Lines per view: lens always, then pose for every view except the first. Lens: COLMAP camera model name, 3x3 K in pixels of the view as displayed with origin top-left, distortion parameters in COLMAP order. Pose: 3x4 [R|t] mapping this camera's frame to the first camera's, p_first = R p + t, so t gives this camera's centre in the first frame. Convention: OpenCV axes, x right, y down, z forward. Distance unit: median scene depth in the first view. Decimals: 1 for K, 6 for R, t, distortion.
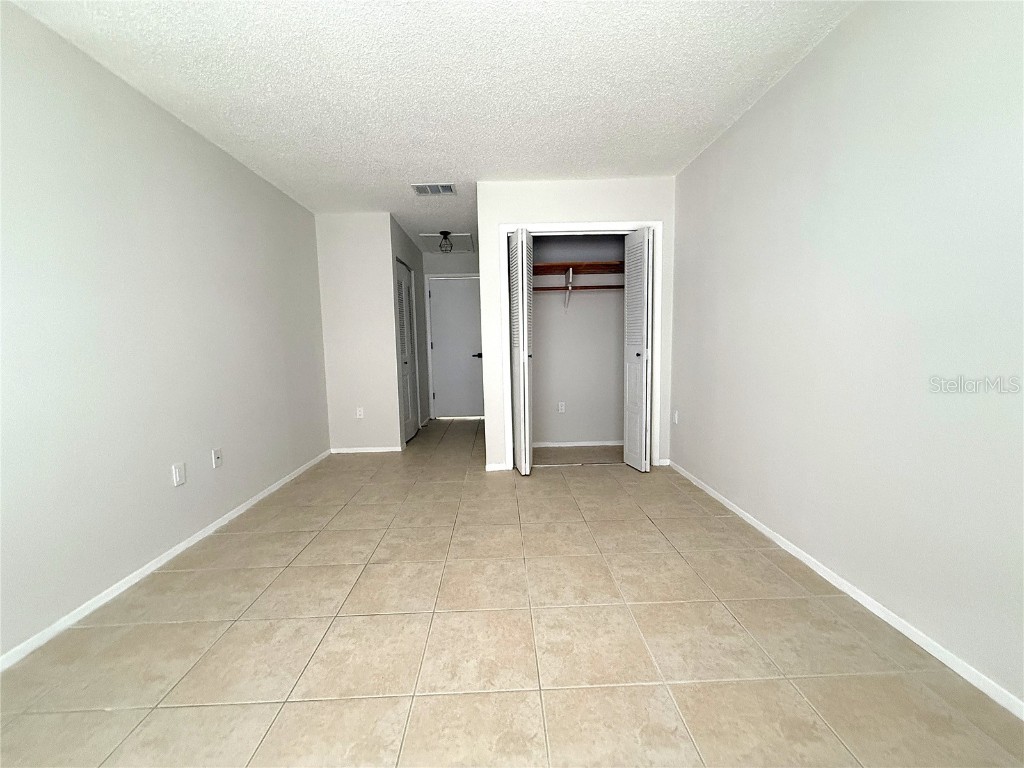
lens RADIAL K [[409.9, 0, 510.9], [0, 409.9, 381.9], [0, 0, 1]] dist [0.001046, -0.000044]
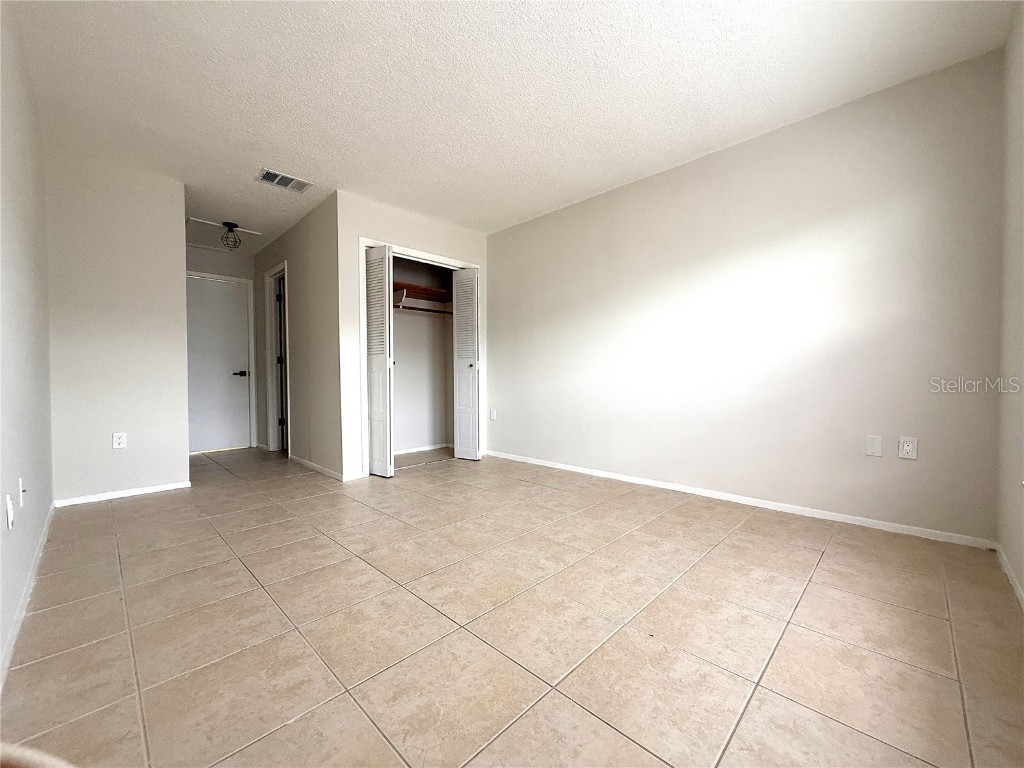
lens RADIAL K [[409.9, 0, 510.2], [0, 409.9, 384.2], [0, 0, 1]] dist [0.001046, -0.000044]
pose [[0.722320, 0.005344, 0.691539, -0.681560], [0.056516, 0.996169, -0.066729, 0.116840], [-0.689246, 0.087283, 0.719250, 0.031420]]
